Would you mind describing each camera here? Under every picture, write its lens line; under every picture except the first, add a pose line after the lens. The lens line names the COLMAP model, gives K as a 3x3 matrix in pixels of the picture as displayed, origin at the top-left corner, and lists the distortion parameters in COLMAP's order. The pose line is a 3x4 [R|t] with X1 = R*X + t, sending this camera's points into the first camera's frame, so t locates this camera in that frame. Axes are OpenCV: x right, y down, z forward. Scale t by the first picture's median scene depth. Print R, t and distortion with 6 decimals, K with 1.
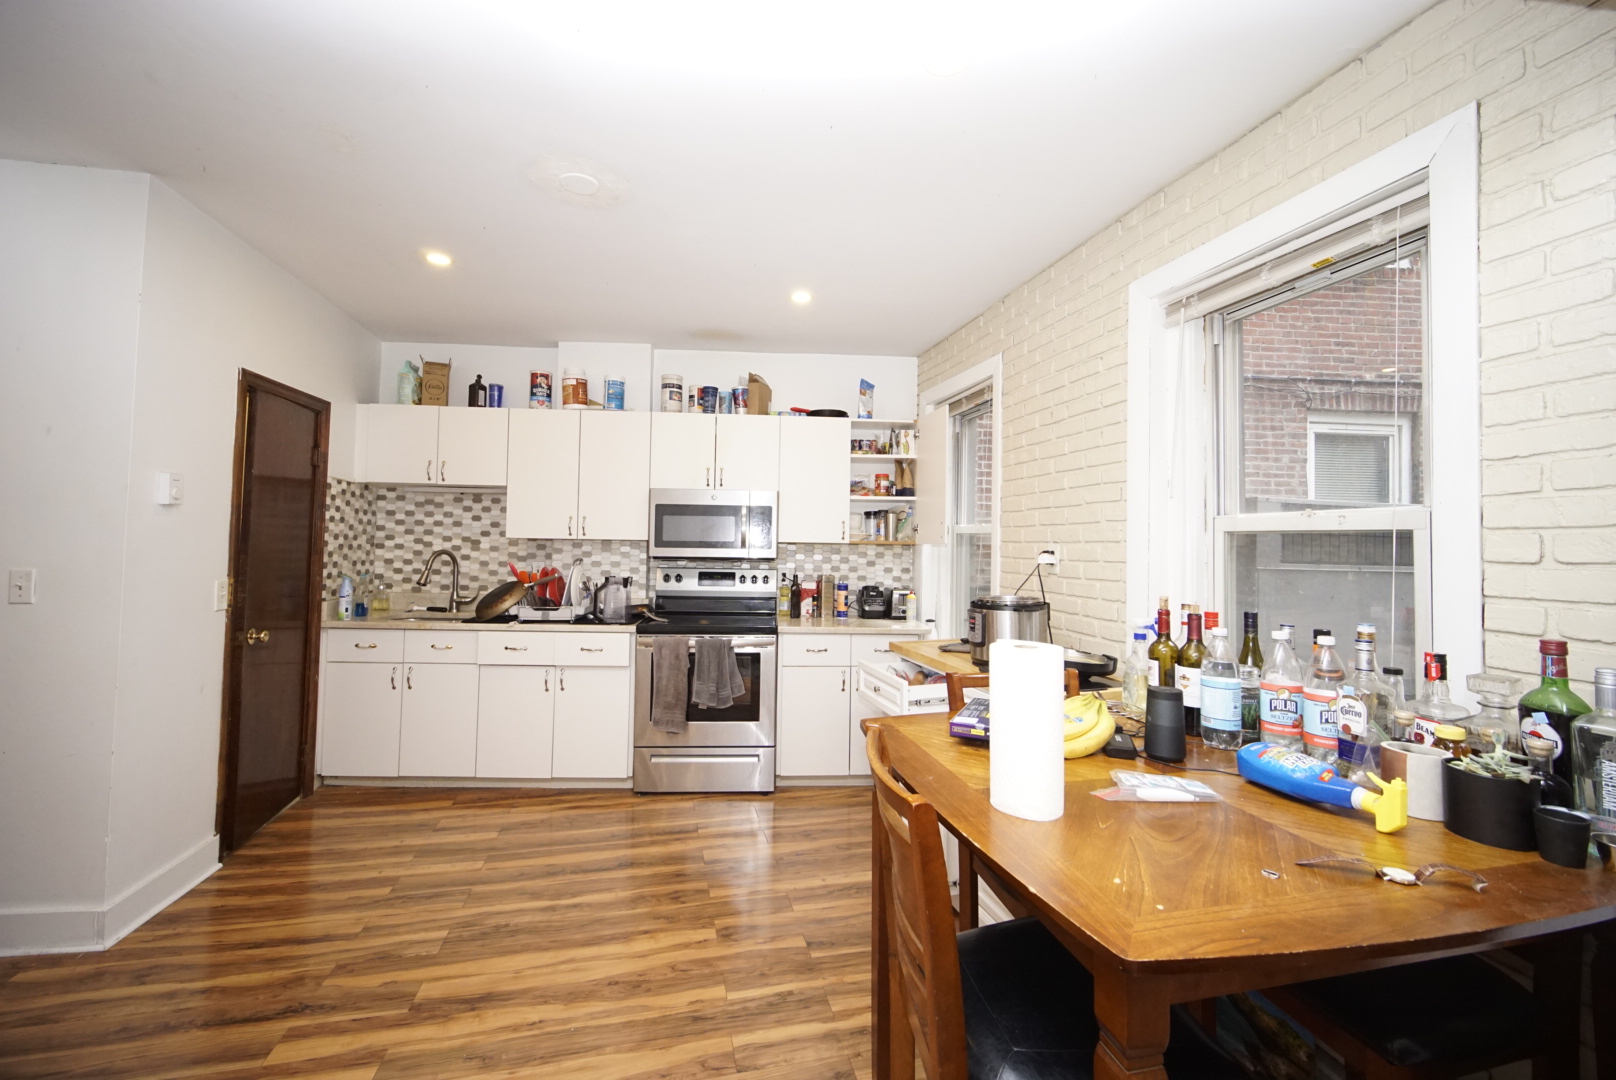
lens RADIAL K [[641.1, 0, 798.9], [0, 641.1, 525.0], [0, 0, 1]] dist [-0.001225, 0.000161]
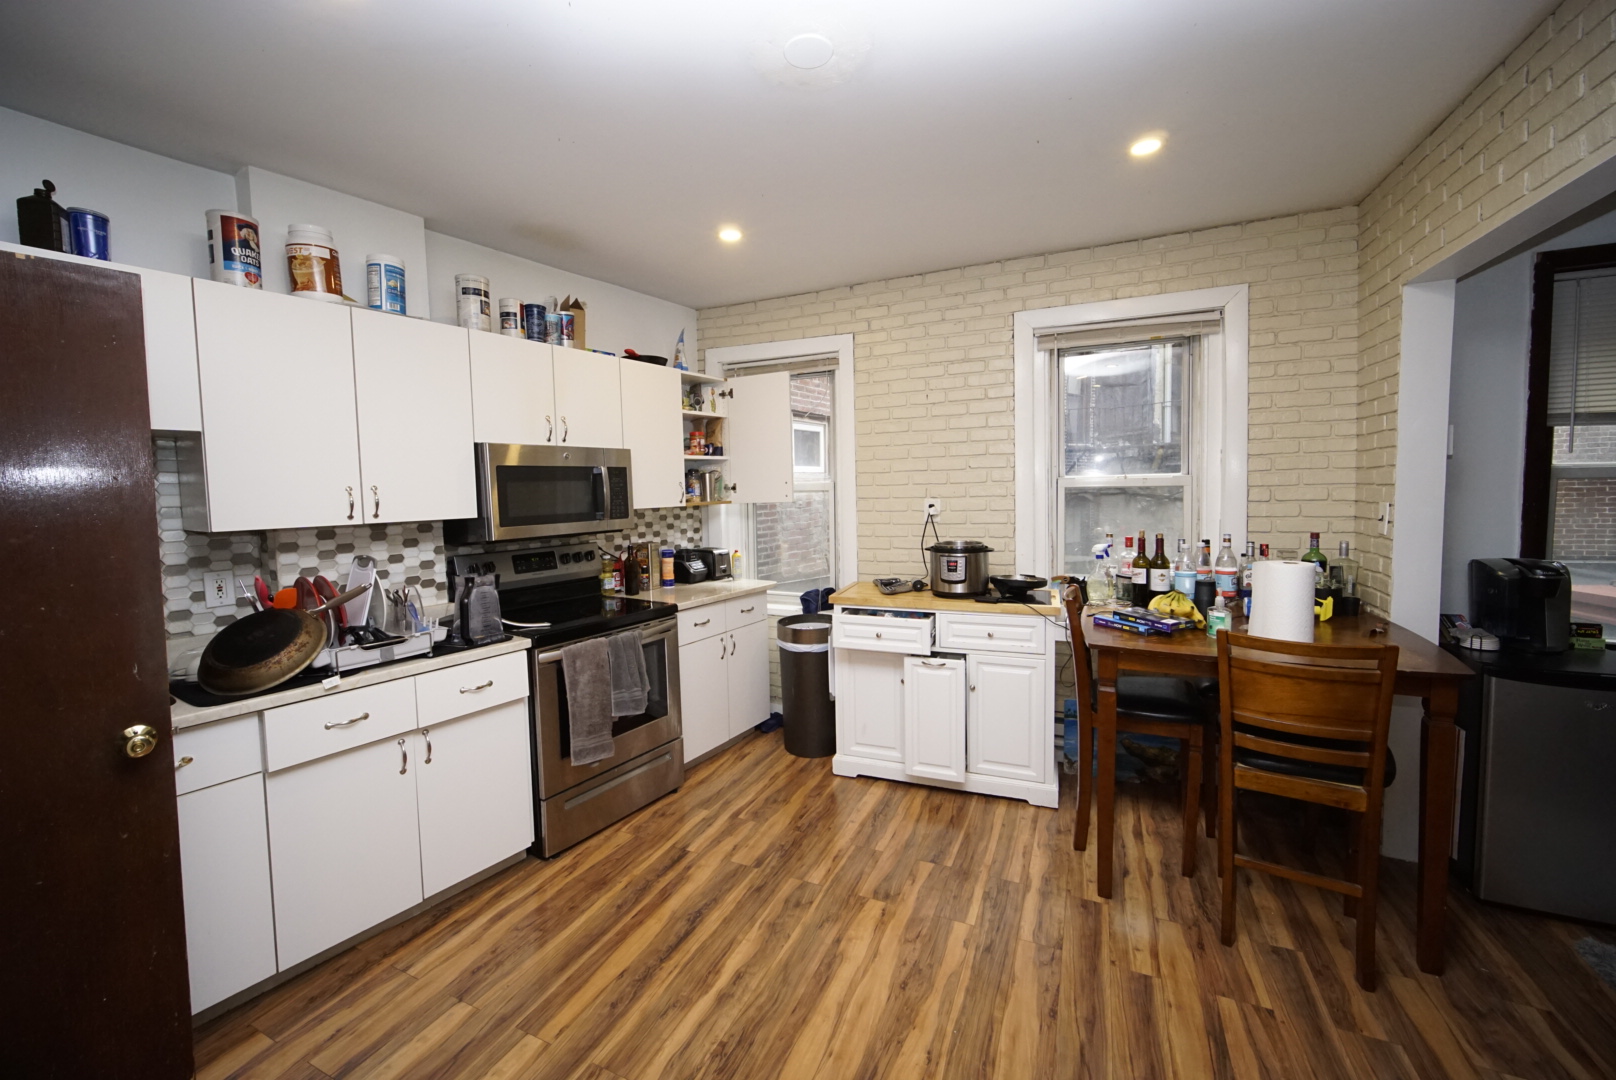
lens RADIAL K [[641.1, 0, 798.9], [0, 641.1, 525.0], [0, 0, 1]] dist [-0.001225, 0.000161]
pose [[0.613913, -0.078043, 0.785507, -0.626452], [0.010872, 0.995842, 0.090443, -0.030363], [-0.789299, -0.046983, 0.612209, 0.332940]]
